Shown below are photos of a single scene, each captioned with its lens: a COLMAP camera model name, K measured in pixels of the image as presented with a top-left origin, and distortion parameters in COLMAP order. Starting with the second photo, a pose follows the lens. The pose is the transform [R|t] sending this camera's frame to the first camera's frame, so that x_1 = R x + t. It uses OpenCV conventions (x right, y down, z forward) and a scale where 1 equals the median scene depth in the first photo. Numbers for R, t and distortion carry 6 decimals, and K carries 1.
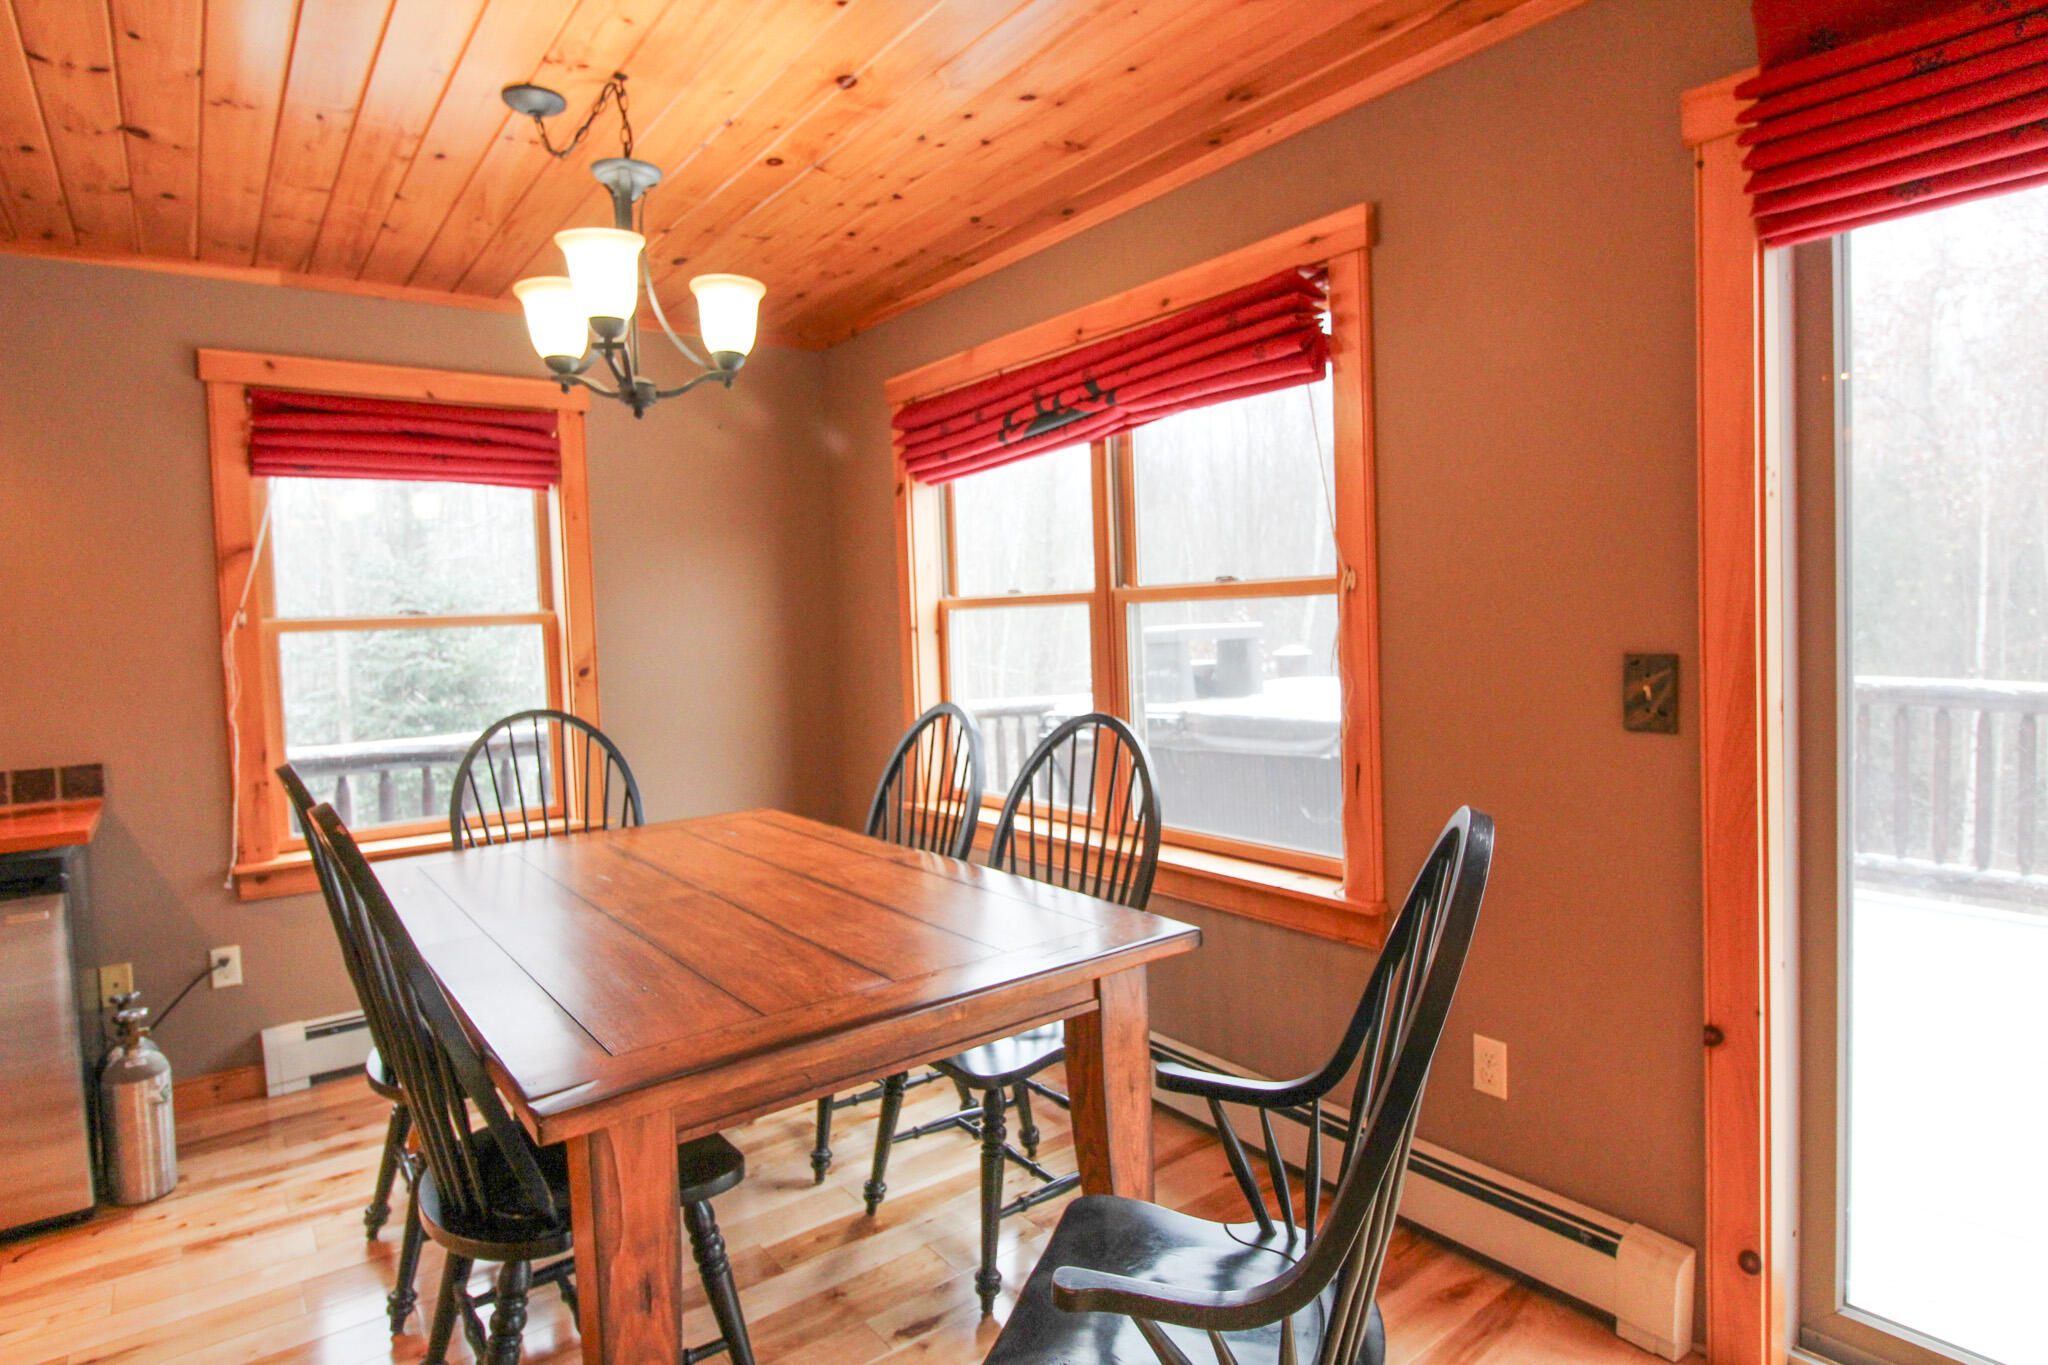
lens RADIAL K [[1109.1, 0, 1027.1], [0, 1109.1, 659.2], [0, 0, 1]] dist [0.003814, -0.012318]
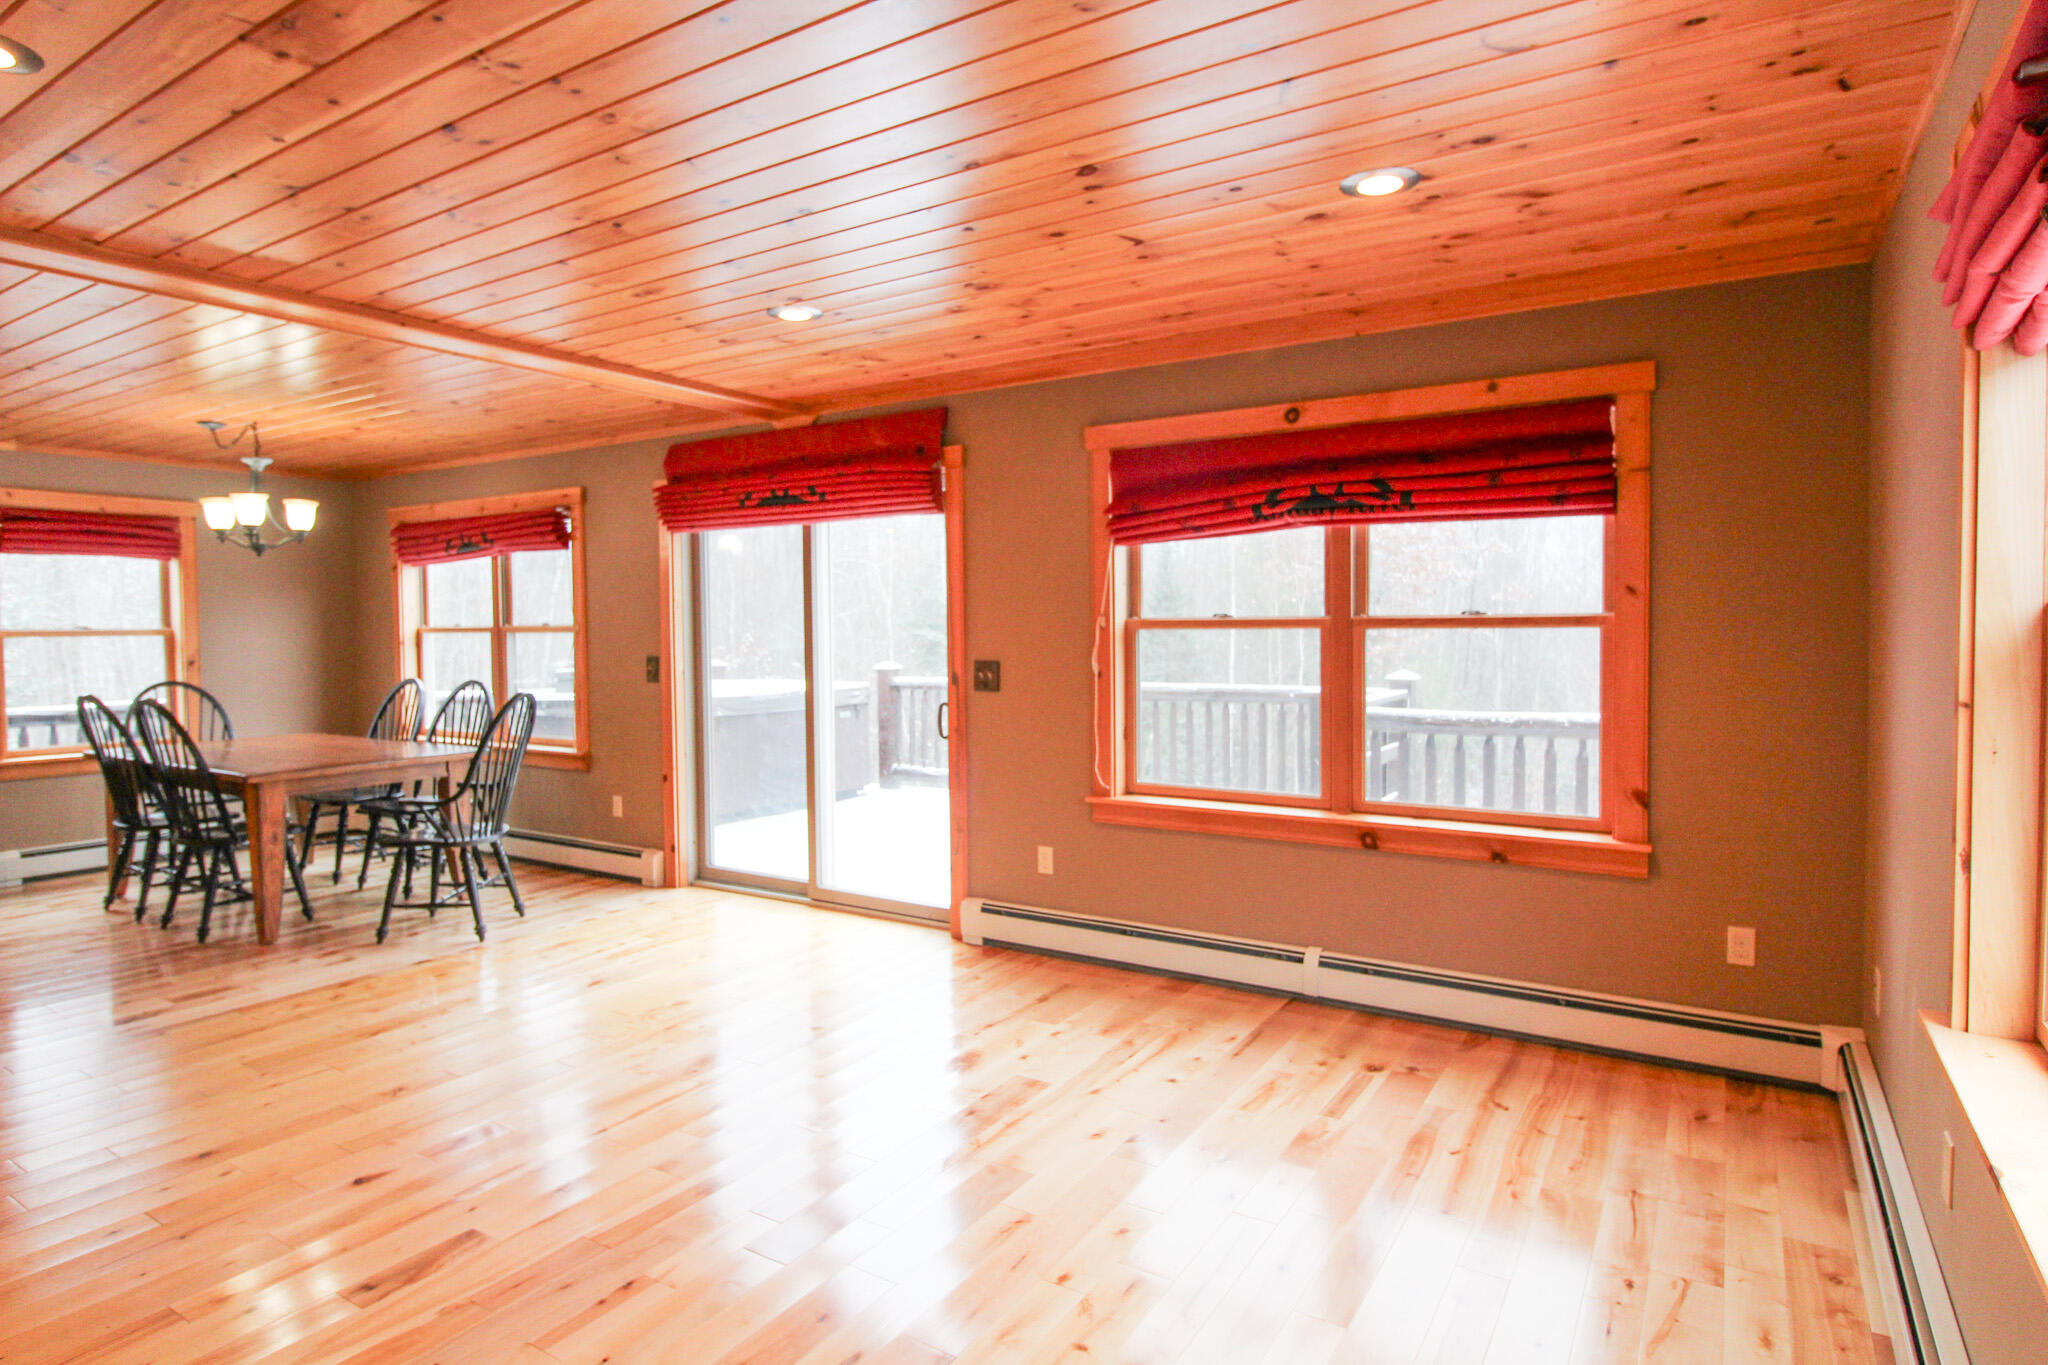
lens RADIAL K [[1109.1, 0, 1027.1], [0, 1109.1, 659.2], [0, 0, 1]] dist [0.003814, -0.012318]
pose [[0.936416, 0.015899, 0.350530, 0.274856], [-0.009891, 0.999772, -0.018923, 0.030352], [-0.350751, 0.014252, 0.936360, -1.336528]]
